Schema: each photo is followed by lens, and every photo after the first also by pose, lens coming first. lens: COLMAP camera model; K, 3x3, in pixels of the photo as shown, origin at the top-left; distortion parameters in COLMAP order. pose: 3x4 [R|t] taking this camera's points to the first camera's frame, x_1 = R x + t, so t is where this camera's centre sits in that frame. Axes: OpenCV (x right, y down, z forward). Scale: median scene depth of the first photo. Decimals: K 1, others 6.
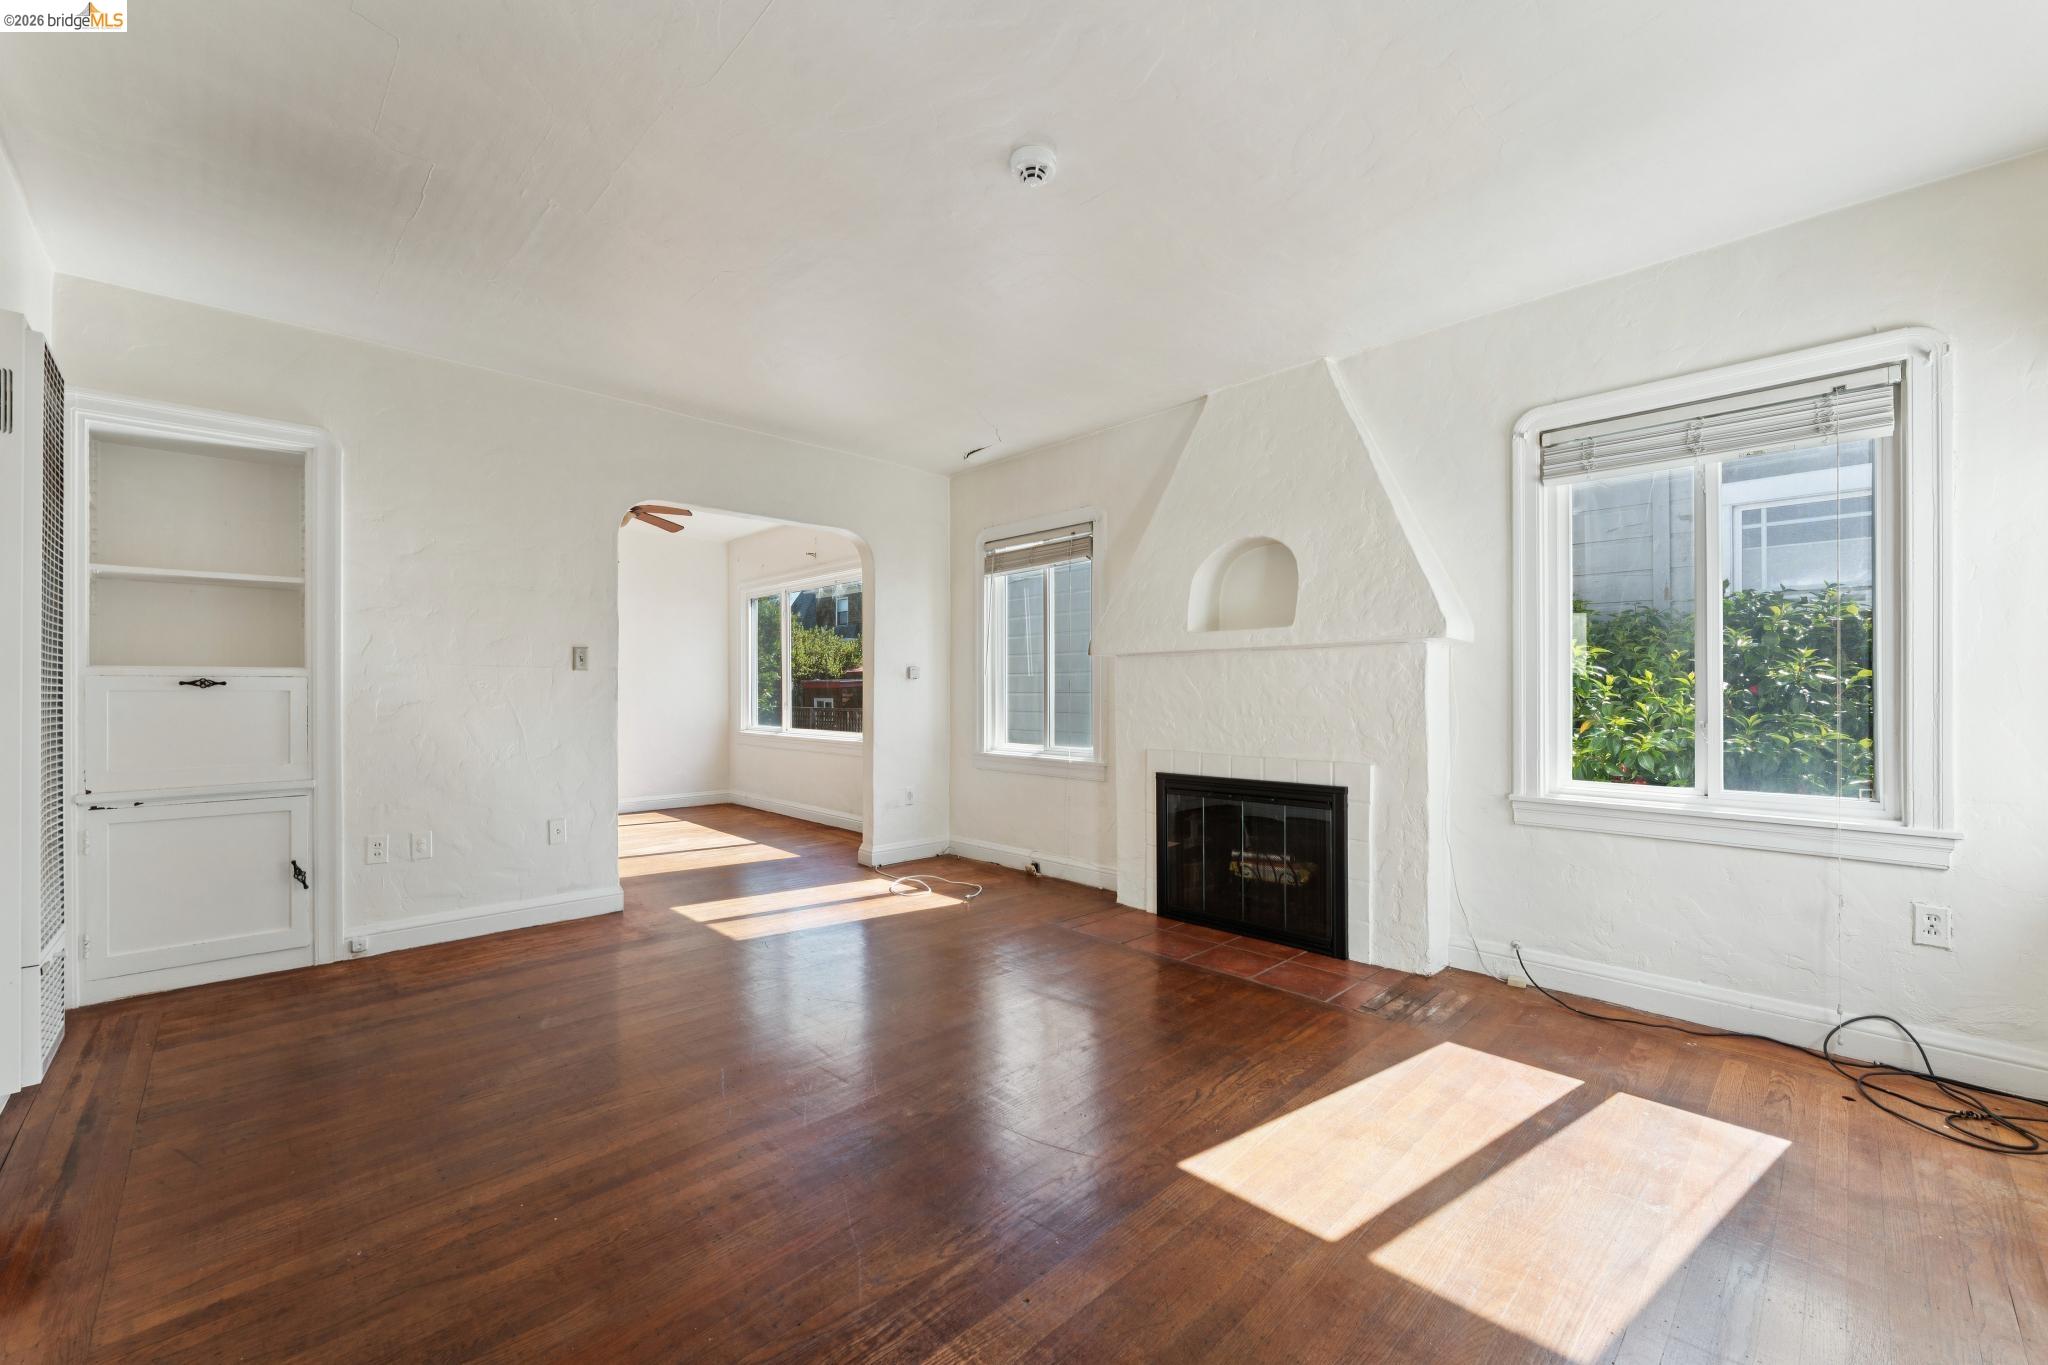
lens RADIAL K [[812.7, 0, 1017.3], [0, 812.7, 688.5], [0, 0, 1]] dist [-0.000322, -0.000783]
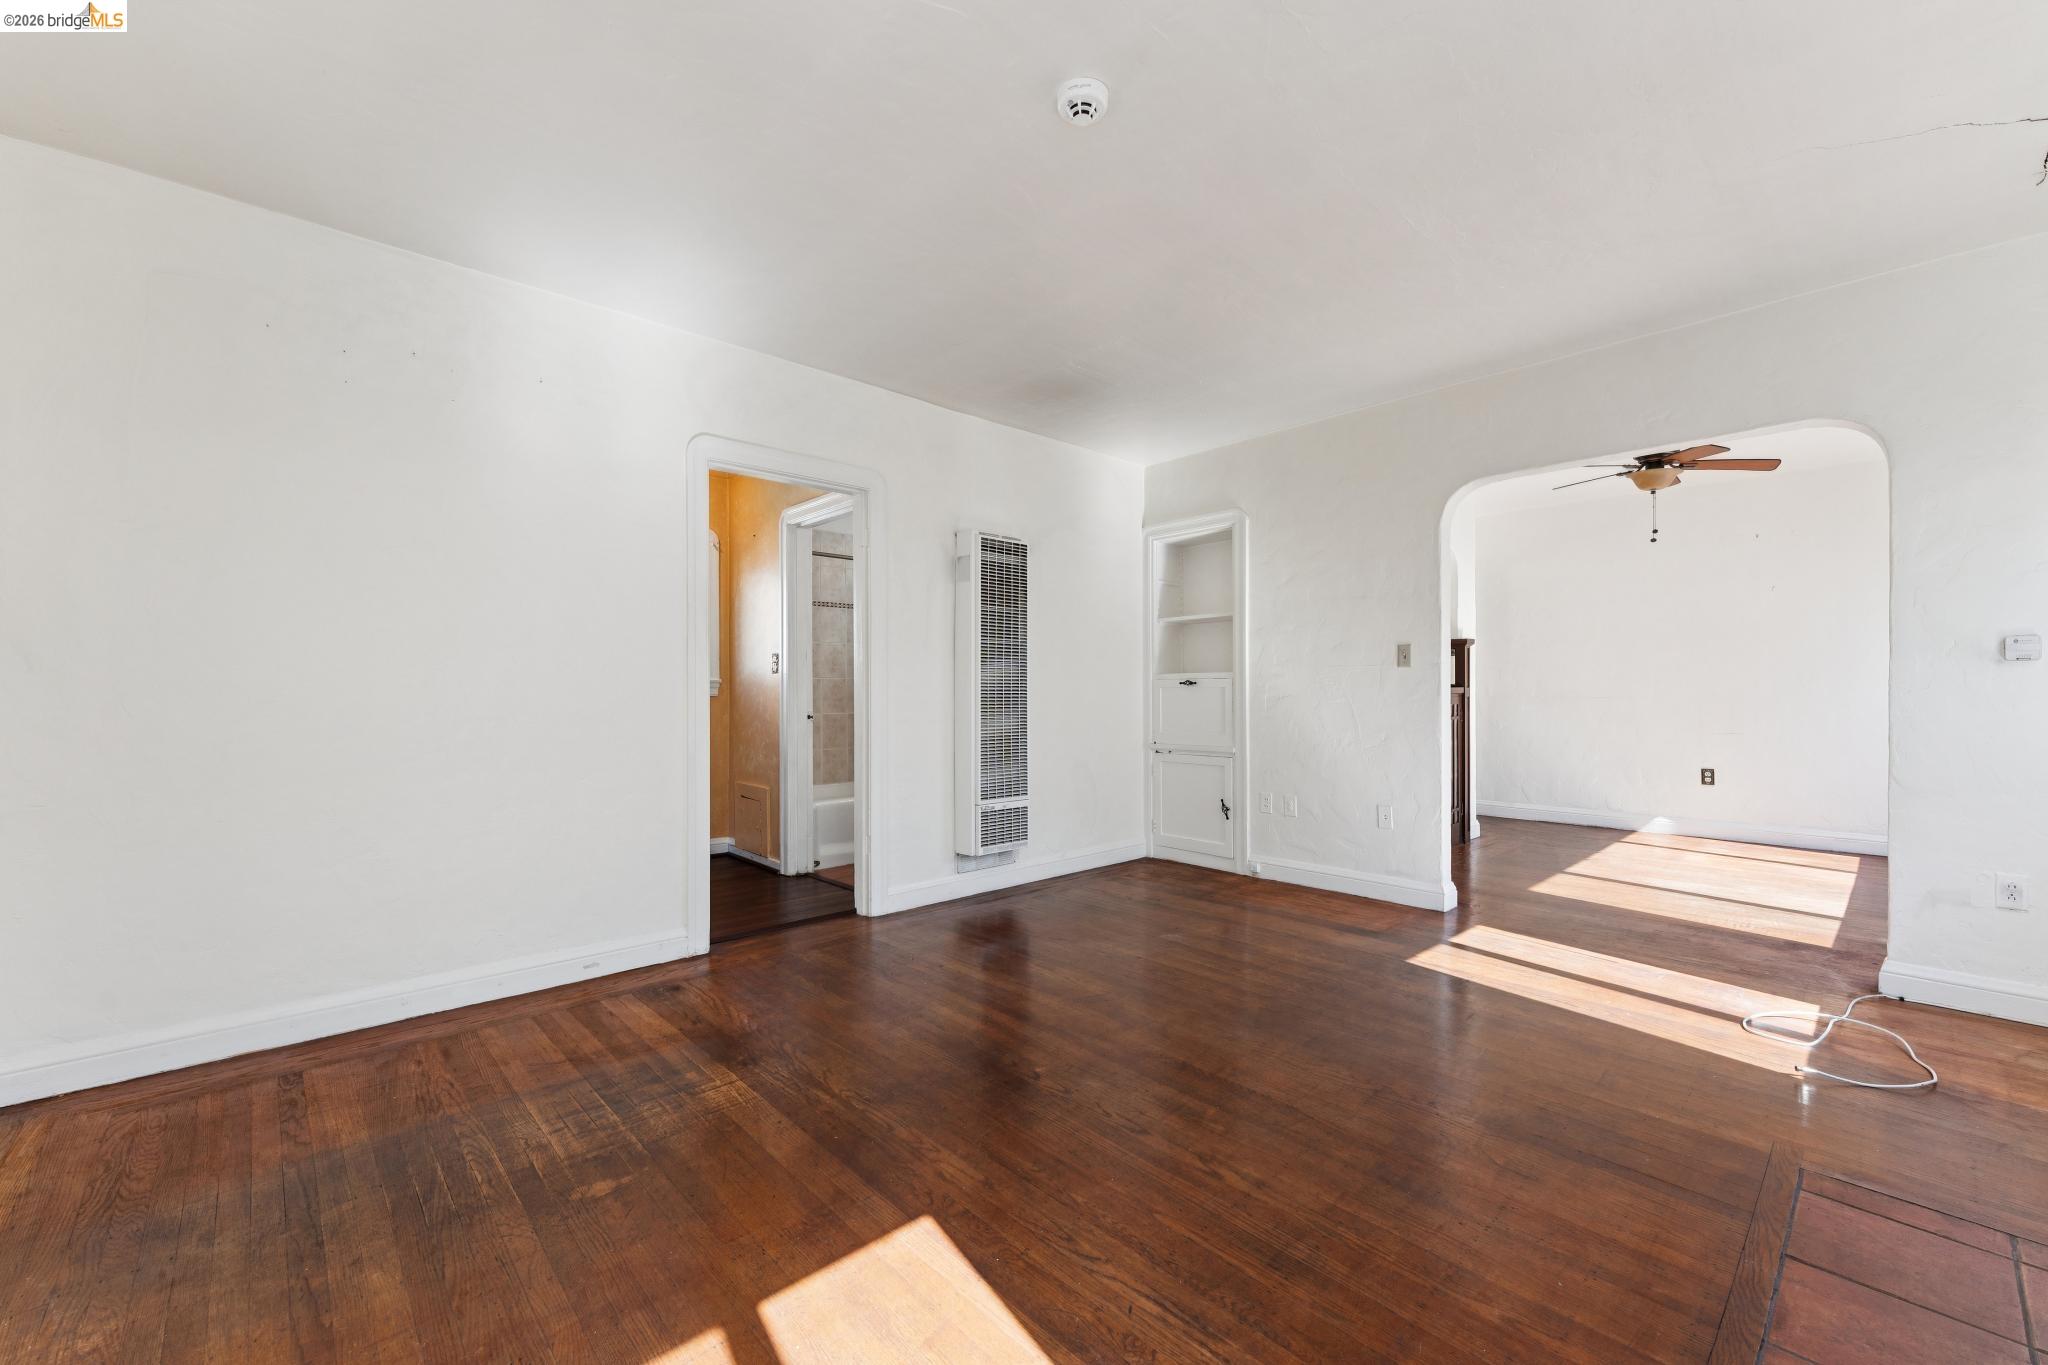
lens RADIAL K [[813.4, 0, 1021.7], [0, 813.4, 693.1], [0, 0, 1]] dist [-0.002804, -0.000467]
pose [[-0.017095, 0.005383, -0.999839, 0.628330], [0.005090, 0.999973, 0.005297, 0.003408], [0.999841, -0.004998, -0.017121, 0.646943]]
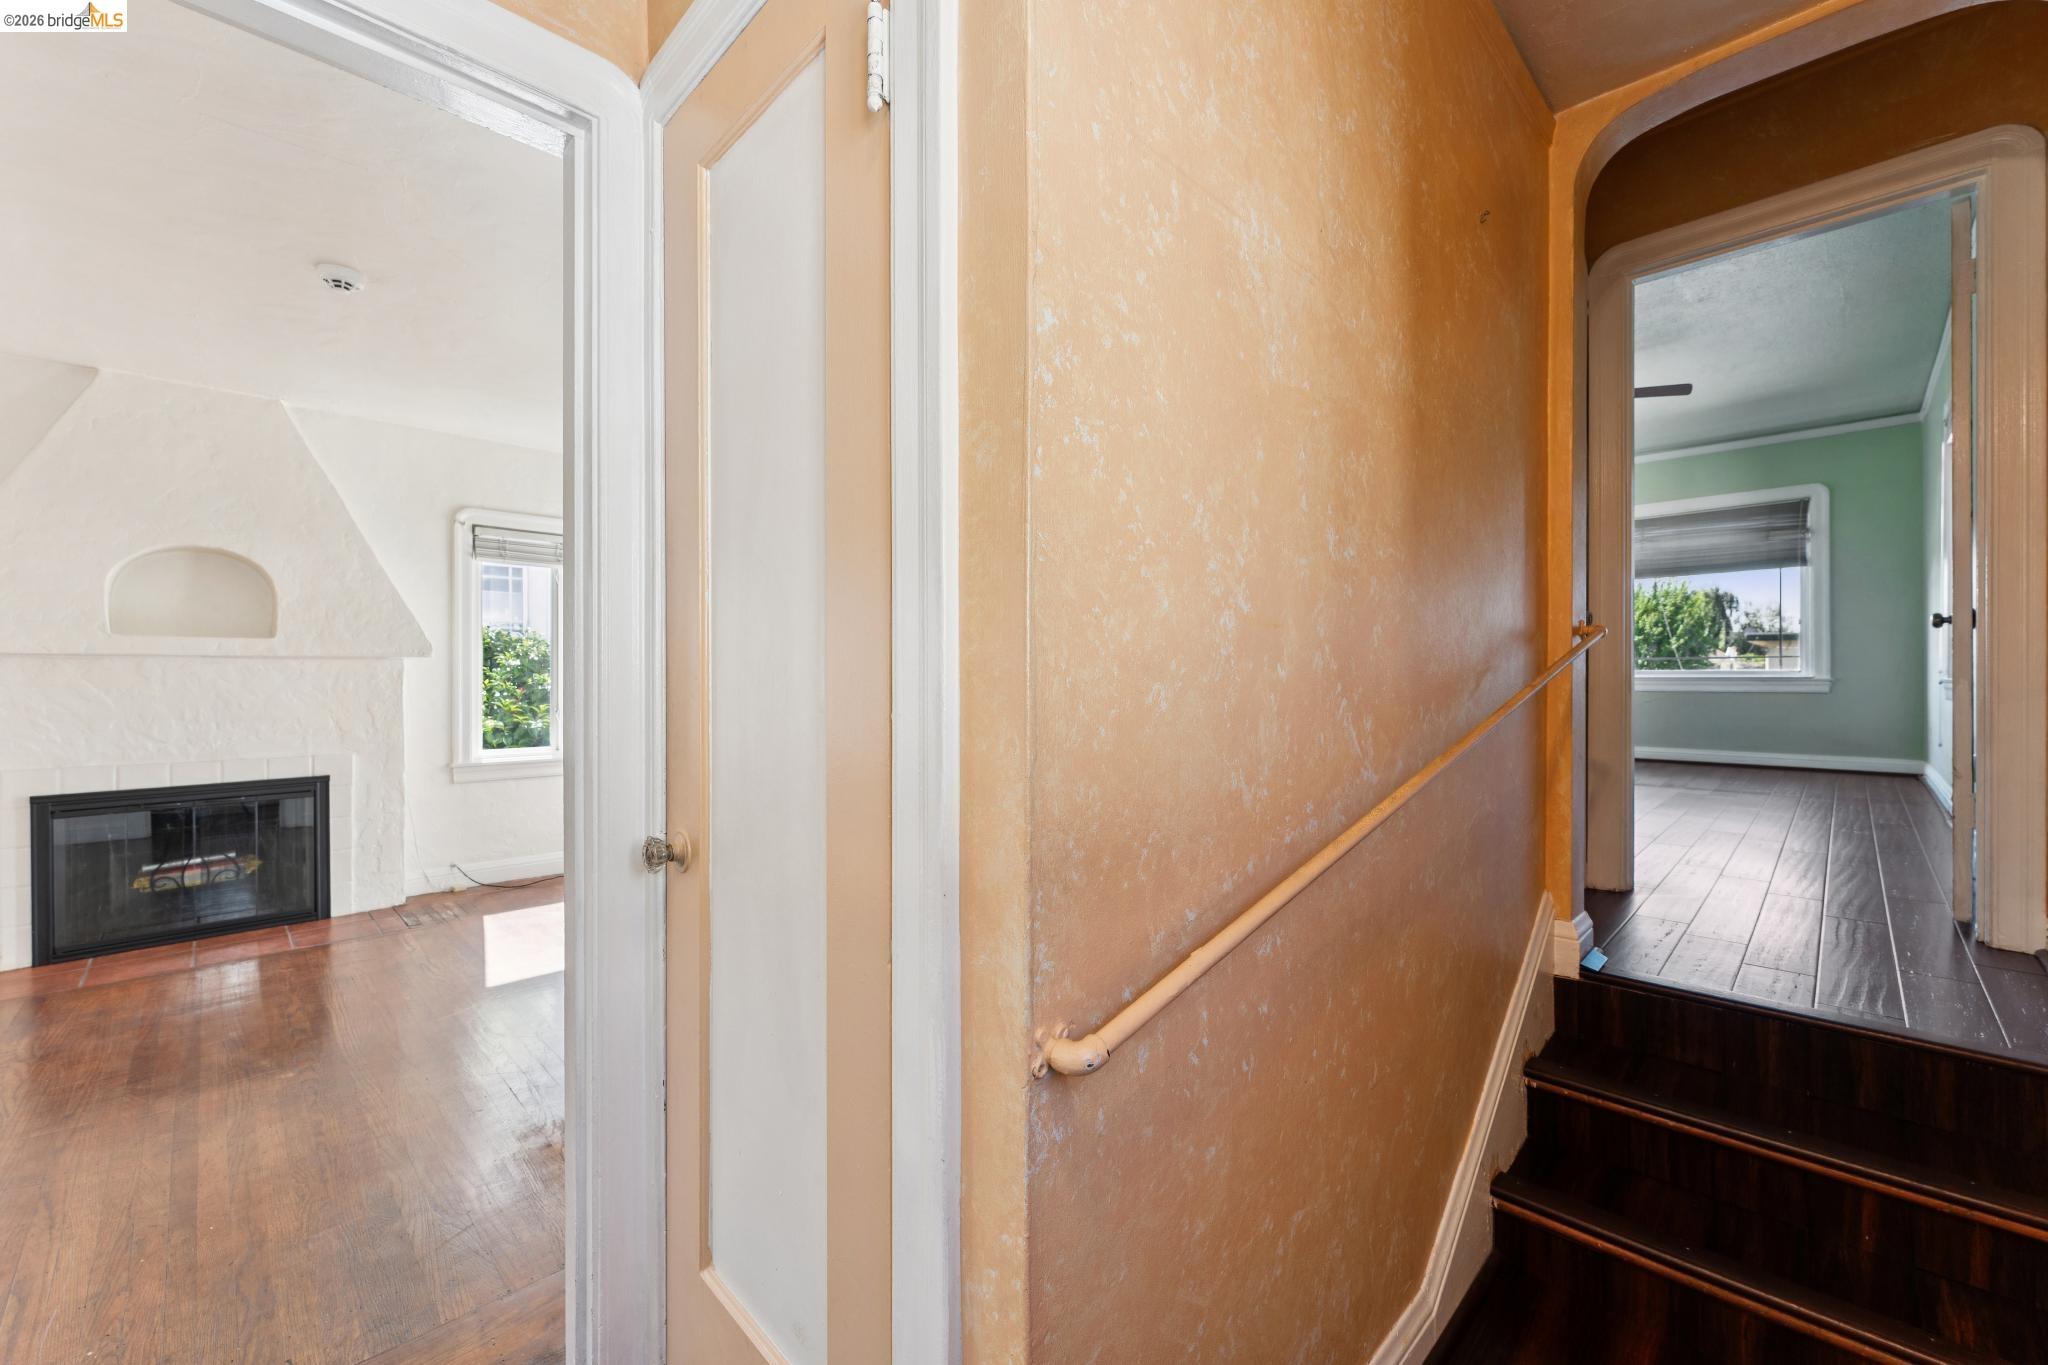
lens RADIAL K [[816.7, 0, 1022.2], [0, 816.7, 679.3], [0, 0, 1]] dist [-0.001928, -0.000537]
pose [[-0.019275, -0.001841, 0.999813, -0.843540], [-0.001528, 0.999997, 0.001811, -0.025473], [-0.999813, -0.001493, -0.019277, -0.006014]]
